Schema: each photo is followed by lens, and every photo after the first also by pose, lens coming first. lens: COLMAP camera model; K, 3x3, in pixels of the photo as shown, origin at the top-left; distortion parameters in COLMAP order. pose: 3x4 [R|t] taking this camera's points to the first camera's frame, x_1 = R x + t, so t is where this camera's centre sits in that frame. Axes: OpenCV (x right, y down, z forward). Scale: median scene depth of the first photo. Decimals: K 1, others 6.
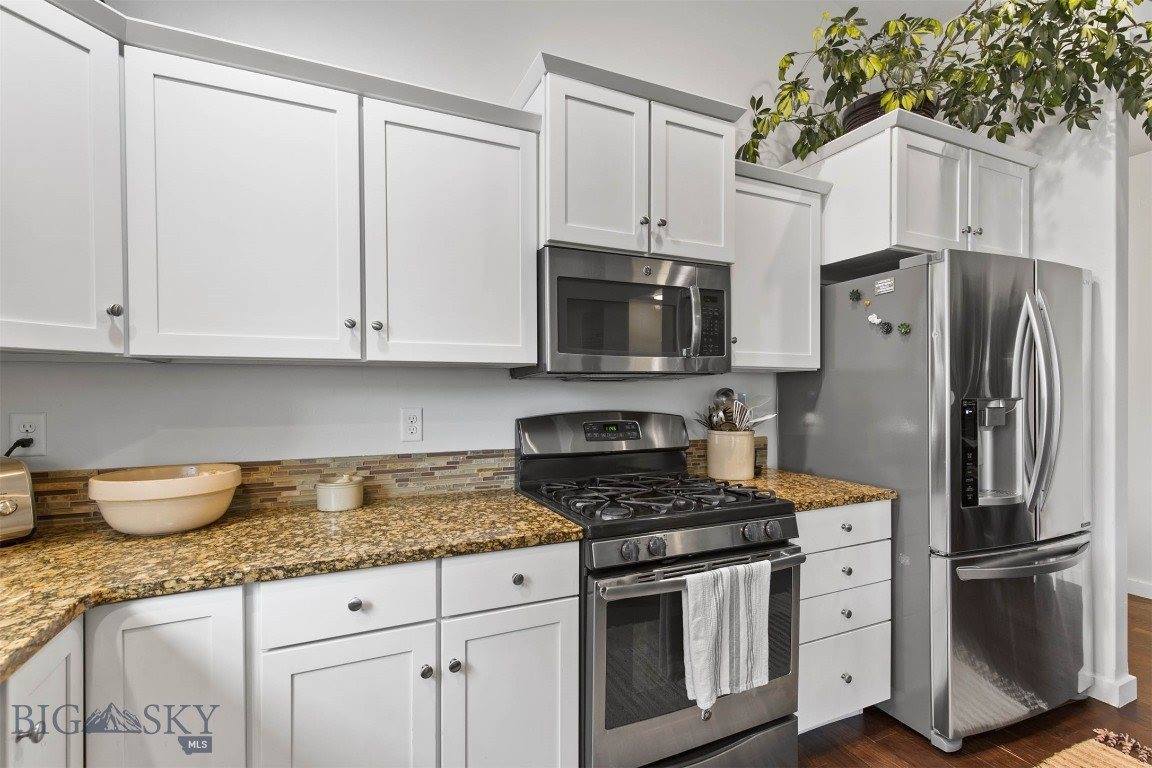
lens RADIAL K [[522.8, 0, 576.2], [0, 522.8, 394.9], [0, 0, 1]] dist [0.009804, -0.002887]
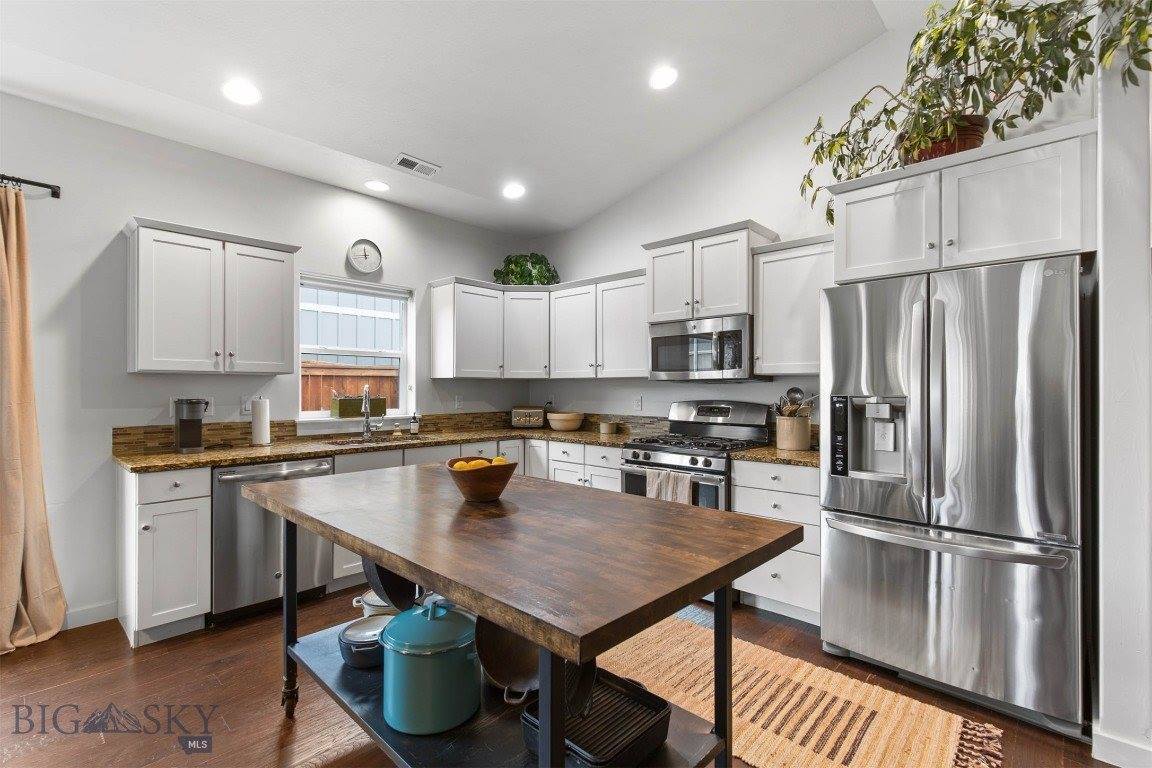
lens RADIAL K [[522.8, 0, 571.8], [0, 522.8, 383.7], [0, 0, 1]] dist [0.009804, -0.002887]
pose [[0.378941, -0.005514, -0.925404, 2.188592], [-0.010253, 0.999896, -0.010156, -0.004015], [0.925364, 0.013336, 0.378845, -0.185942]]
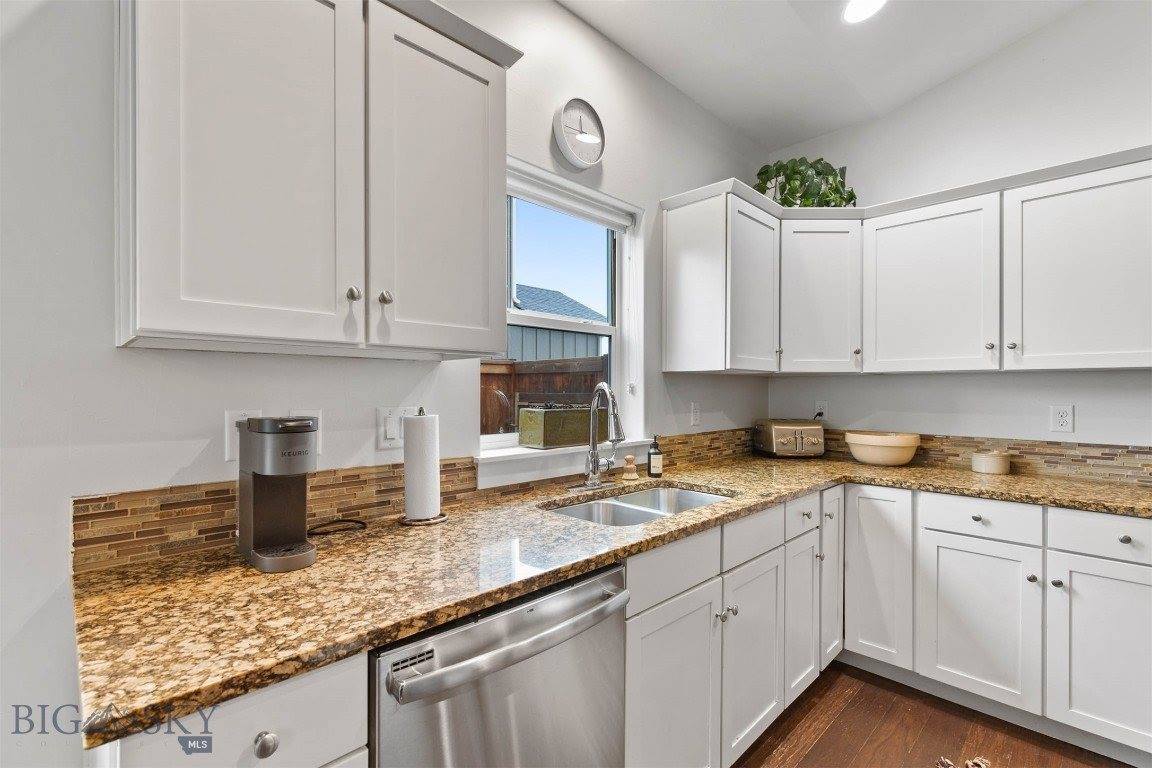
lens RADIAL K [[522.8, 0, 571.6], [0, 522.8, 389.6], [0, 0, 1]] dist [0.009804, -0.002887]
pose [[0.342034, 0.003150, -0.939682, 0.581200], [-0.012308, 0.999924, -0.001128, 0.005342], [0.939607, 0.011952, 0.342047, -0.651844]]
